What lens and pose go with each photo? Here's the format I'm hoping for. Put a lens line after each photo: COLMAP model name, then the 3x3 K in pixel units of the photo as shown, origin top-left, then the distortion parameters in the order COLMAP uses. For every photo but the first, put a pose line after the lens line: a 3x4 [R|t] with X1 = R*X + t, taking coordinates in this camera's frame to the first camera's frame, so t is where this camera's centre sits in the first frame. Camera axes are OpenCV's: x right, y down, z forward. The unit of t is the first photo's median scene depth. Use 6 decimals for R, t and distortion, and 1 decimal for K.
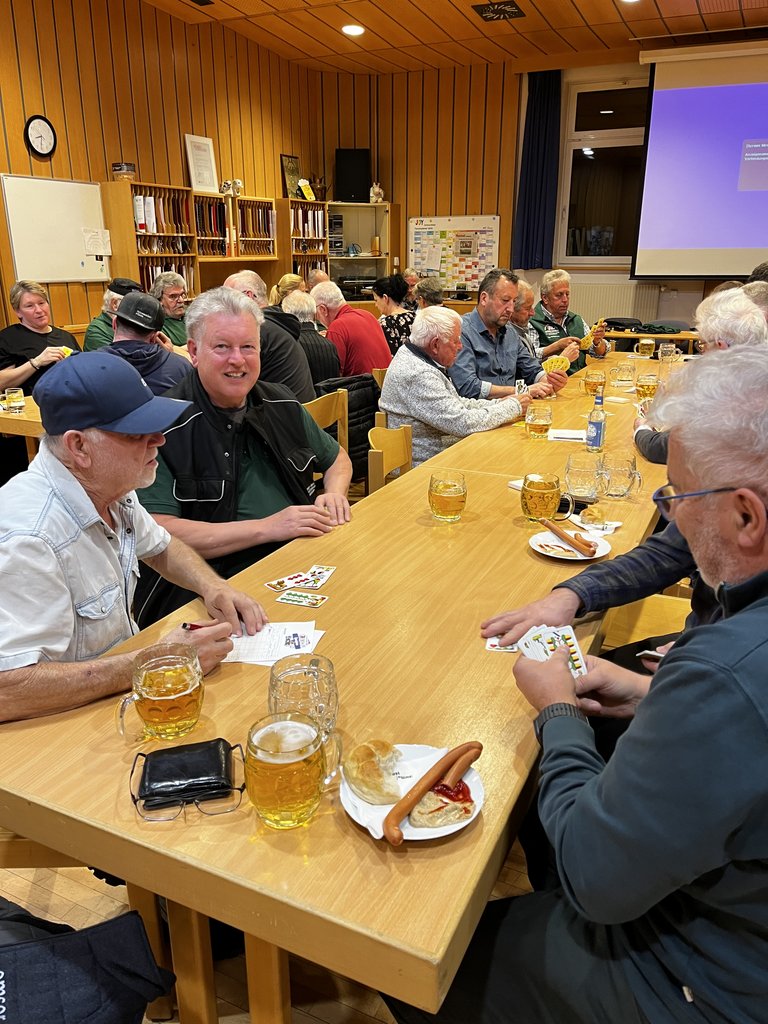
lens RADIAL K [[773.8, 0, 382.9], [0, 773.8, 512.0], [0, 0, 1]] dist [0.026408, -0.021890]
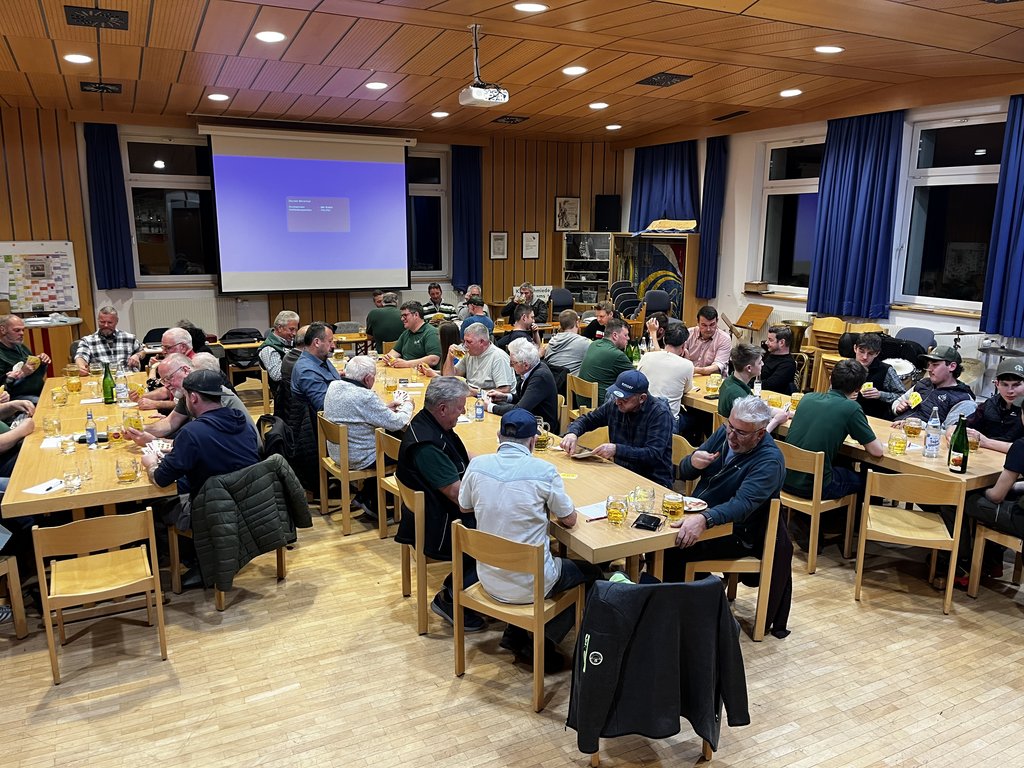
lens RADIAL K [[773.8, 0, 513.2], [0, 773.8, 394.8], [0, 0, 1]] dist [0.026408, -0.021890]
pose [[0.601137, -0.163297, 0.782284, -0.393785], [0.245572, 0.969283, 0.013624, -0.047884], [-0.760479, 0.183917, 0.622773, -0.097489]]
